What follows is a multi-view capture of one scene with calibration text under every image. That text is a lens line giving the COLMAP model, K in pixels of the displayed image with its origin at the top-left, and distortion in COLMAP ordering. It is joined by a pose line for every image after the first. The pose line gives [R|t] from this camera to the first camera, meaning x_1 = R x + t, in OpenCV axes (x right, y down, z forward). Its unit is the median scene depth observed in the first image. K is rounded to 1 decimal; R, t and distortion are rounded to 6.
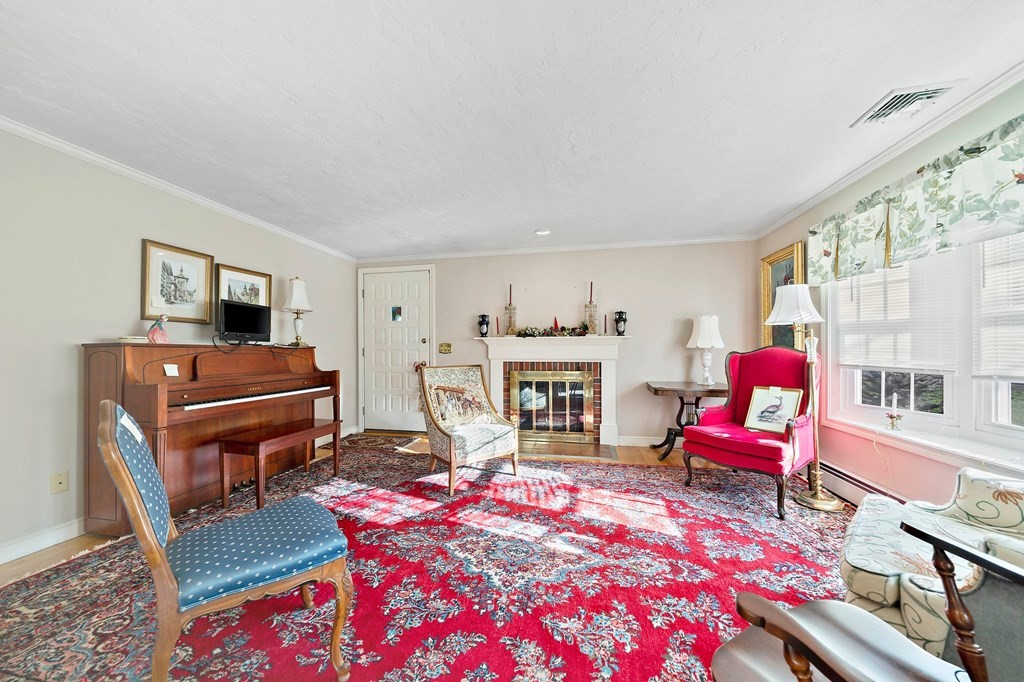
lens RADIAL K [[357.6, 0, 511.7], [0, 357.6, 346.0], [0, 0, 1]] dist [-0.007246, 0.000615]
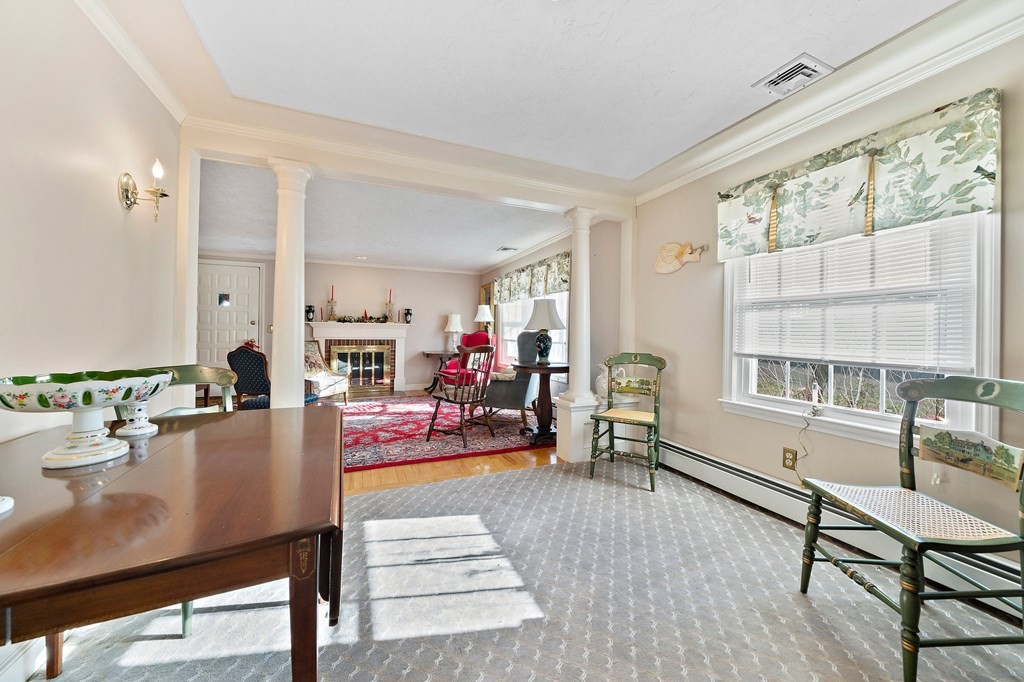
lens RADIAL K [[357.6, 0, 511.0], [0, 357.6, 334.1], [0, 0, 1]] dist [-0.007246, 0.000615]
pose [[0.829311, 0.013401, 0.558626, -0.246986], [-0.020823, 0.999759, 0.006930, -0.001619], [-0.558399, -0.017380, 0.829391, -0.706855]]
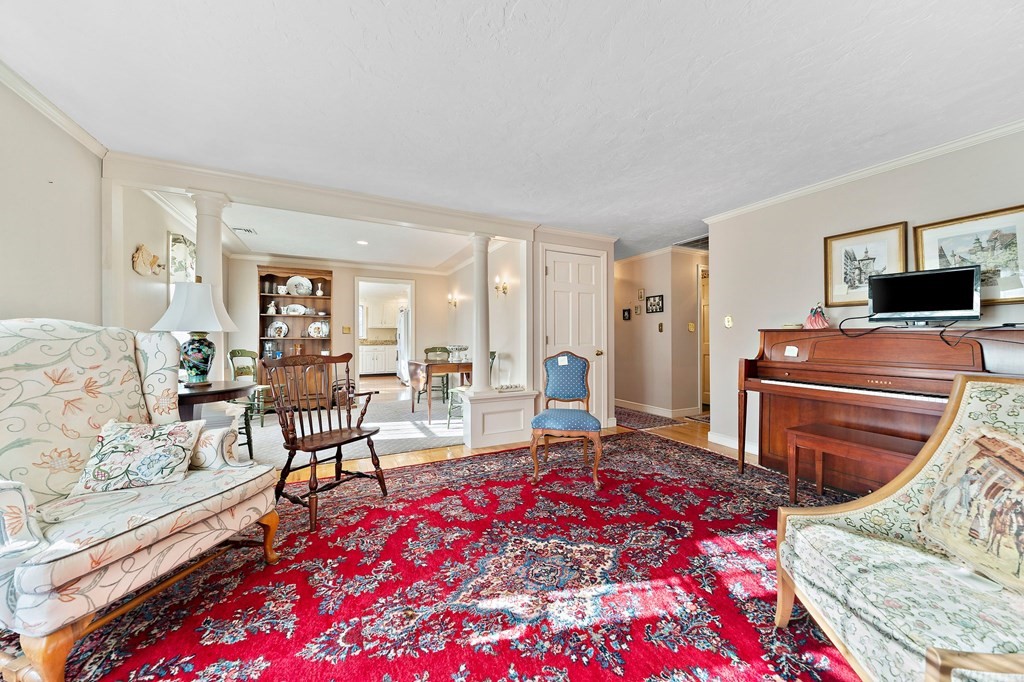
lens RADIAL K [[357.6, 0, 515.4], [0, 357.6, 339.2], [0, 0, 1]] dist [-0.007246, 0.000615]
pose [[-0.790976, 0.007419, -0.611803, 0.434921], [0.012872, 0.999907, -0.004516, 0.018830], [0.611712, -0.011447, -0.790997, 1.210247]]
